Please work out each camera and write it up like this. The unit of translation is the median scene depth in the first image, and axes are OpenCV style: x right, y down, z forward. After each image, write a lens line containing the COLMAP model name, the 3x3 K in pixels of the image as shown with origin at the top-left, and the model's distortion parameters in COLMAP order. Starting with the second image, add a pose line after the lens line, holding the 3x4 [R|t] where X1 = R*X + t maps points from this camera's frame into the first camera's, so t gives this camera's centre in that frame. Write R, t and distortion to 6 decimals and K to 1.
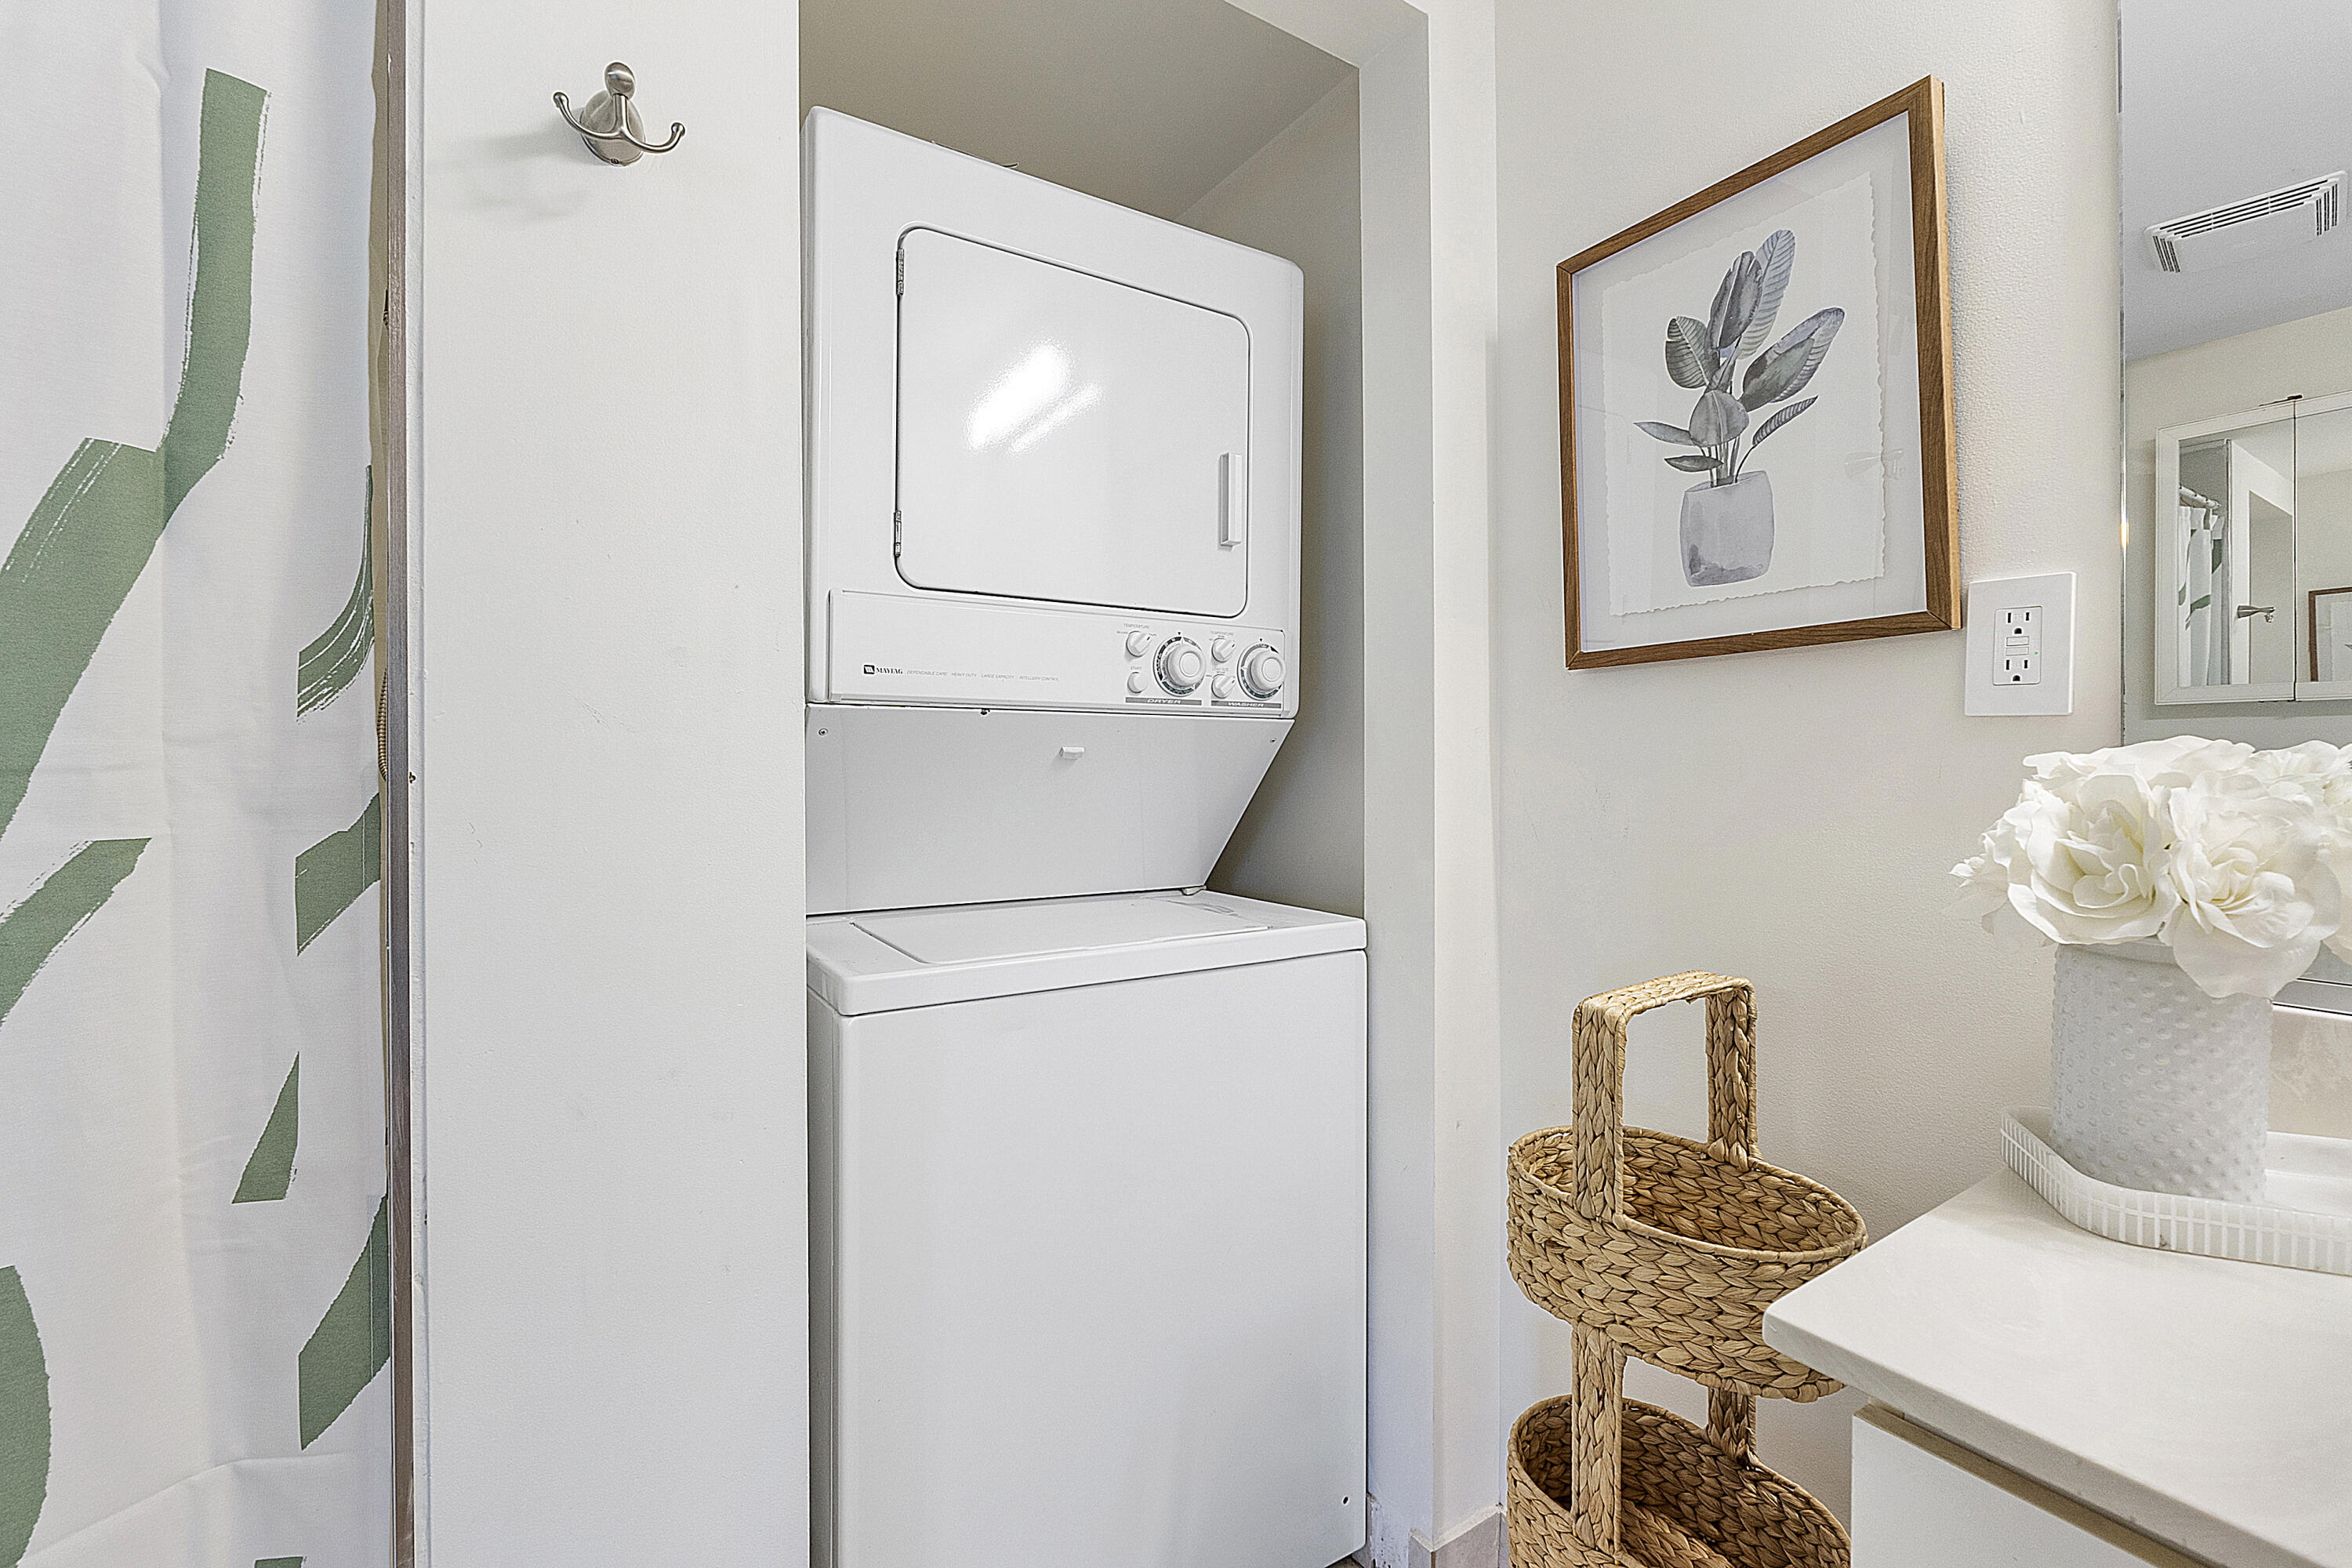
lens RADIAL K [[1002.7, 0, 1181.7], [0, 1002.7, 770.0], [0, 0, 1]] dist [-0.005396, -0.000952]
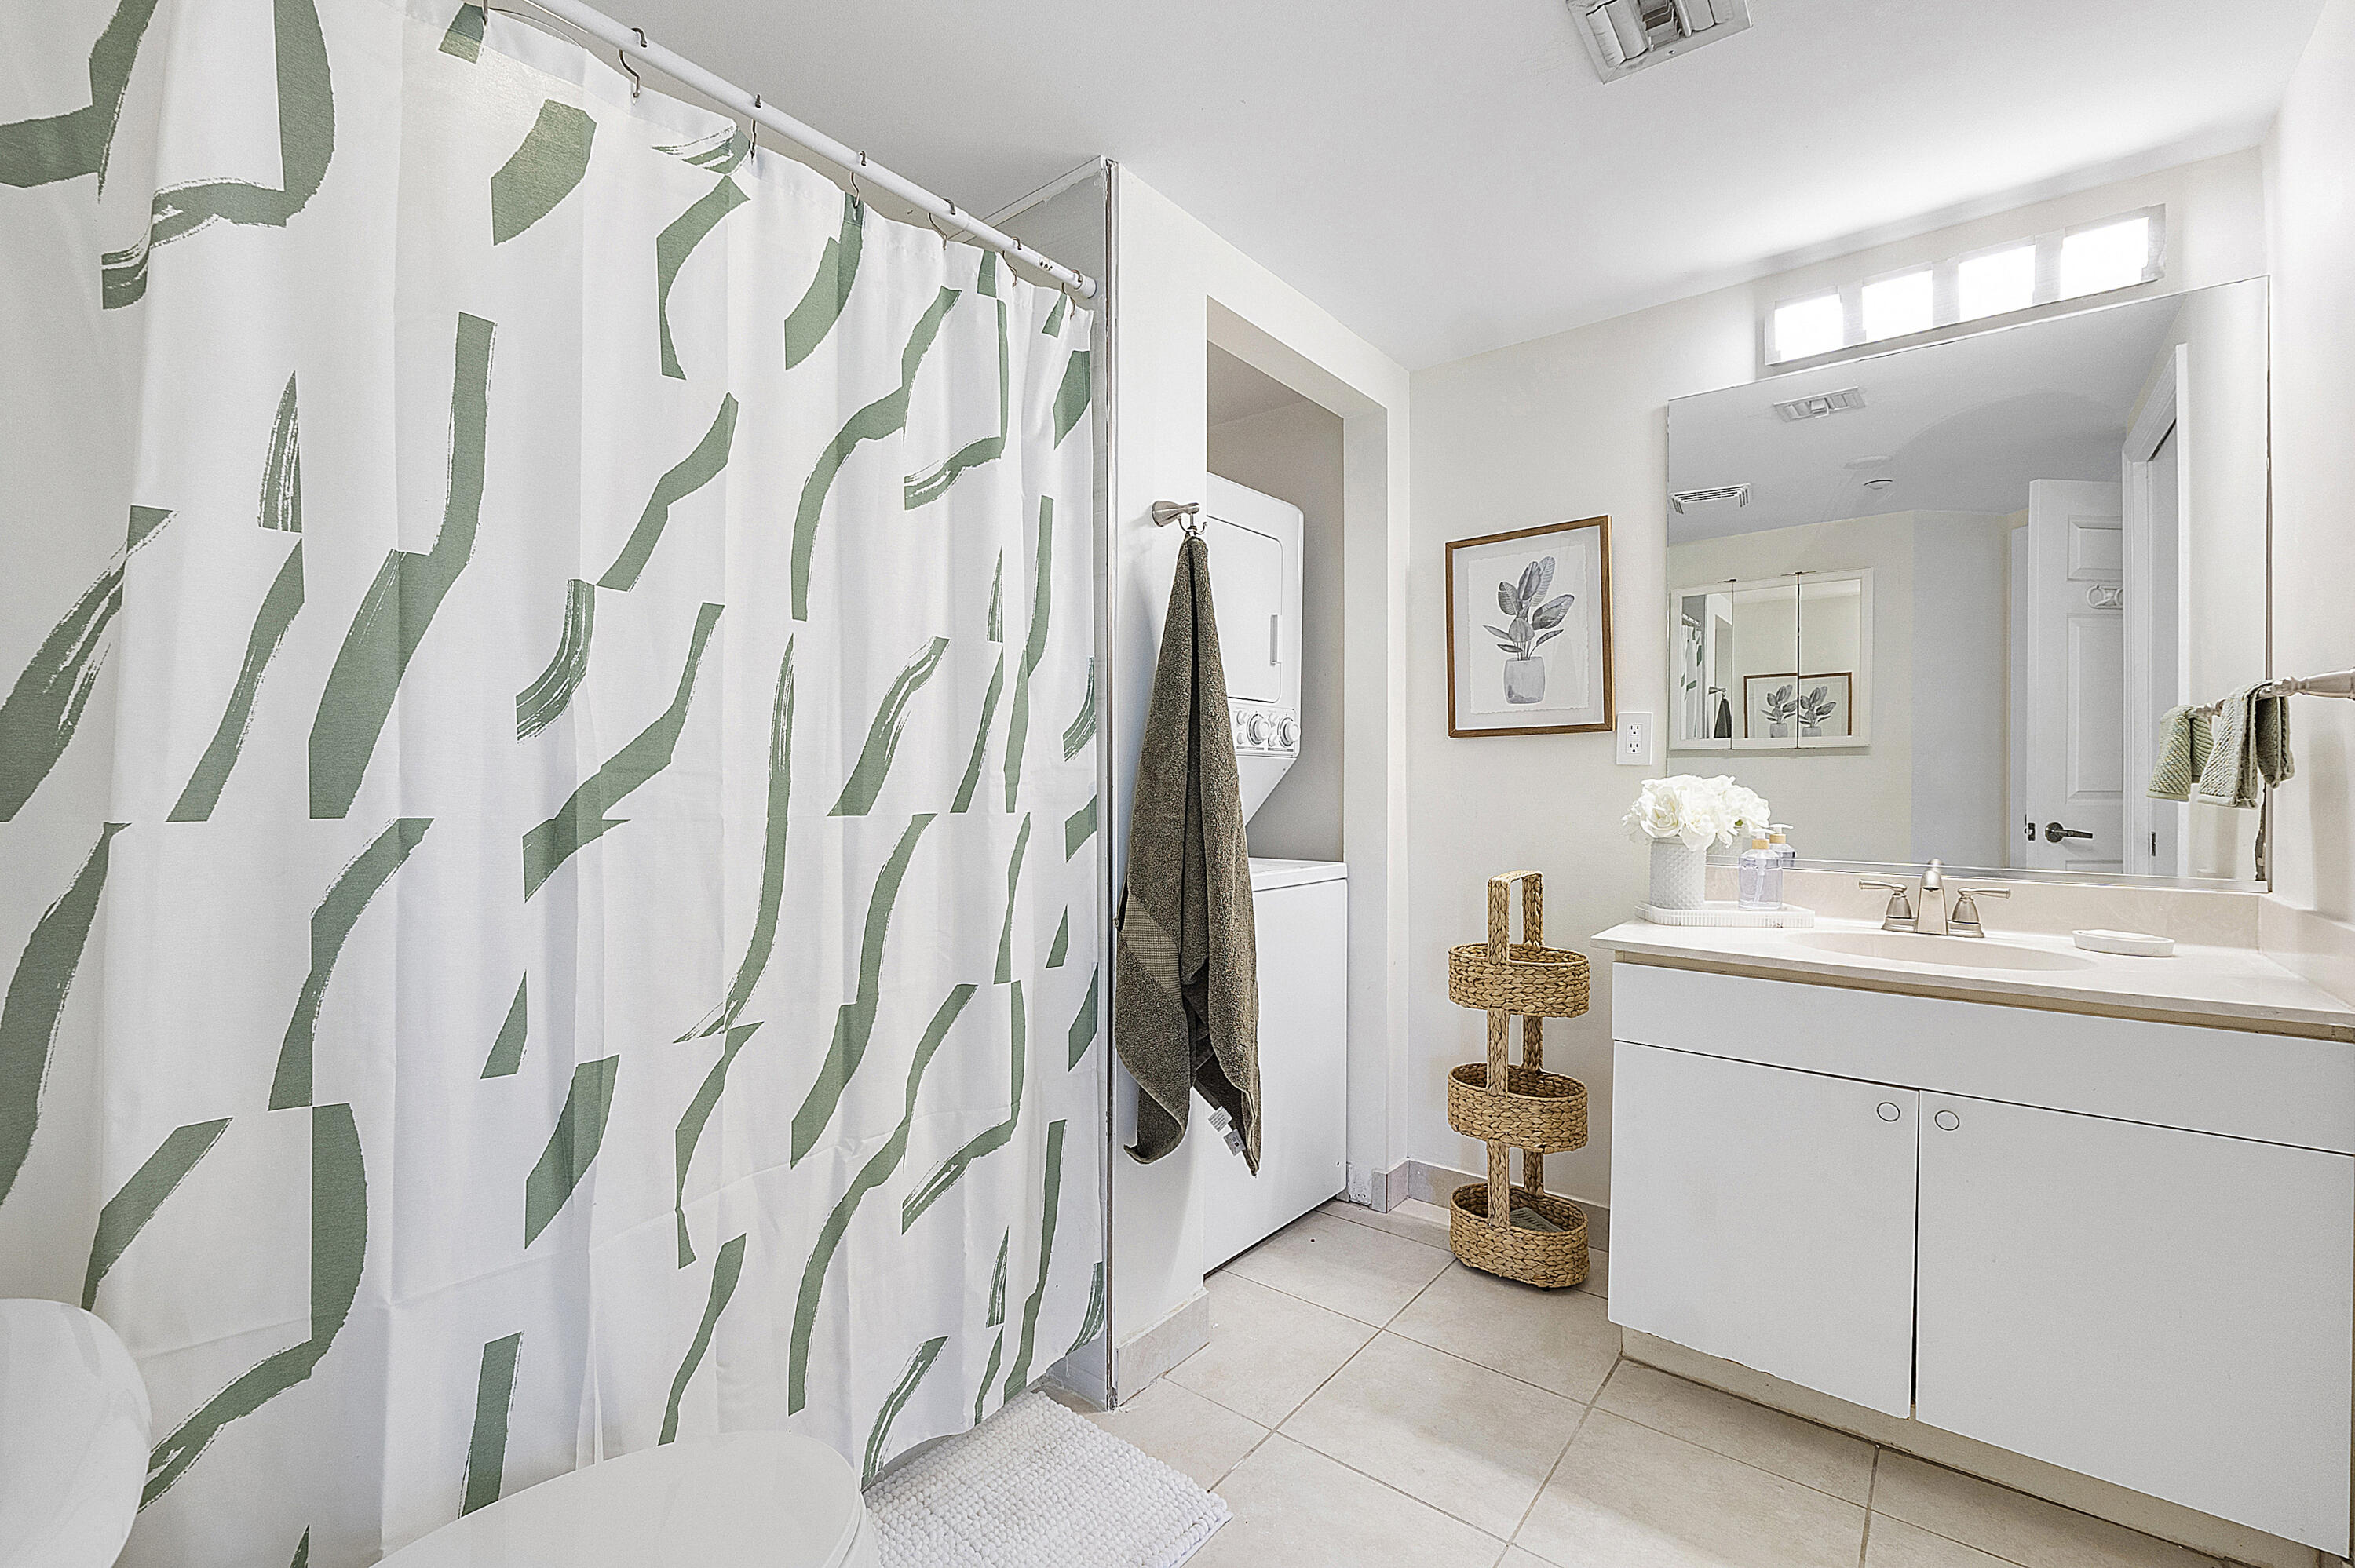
lens RADIAL K [[1003.8, 0, 1171.5], [0, 1003.8, 787.4], [0, 0, 1]] dist [-0.005396, -0.000952]
pose [[0.949808, 0.001216, 0.312830, -0.962093], [-0.002021, 0.999995, 0.002247, 0.001353], [-0.312826, -0.002767, 0.949806, -0.947173]]
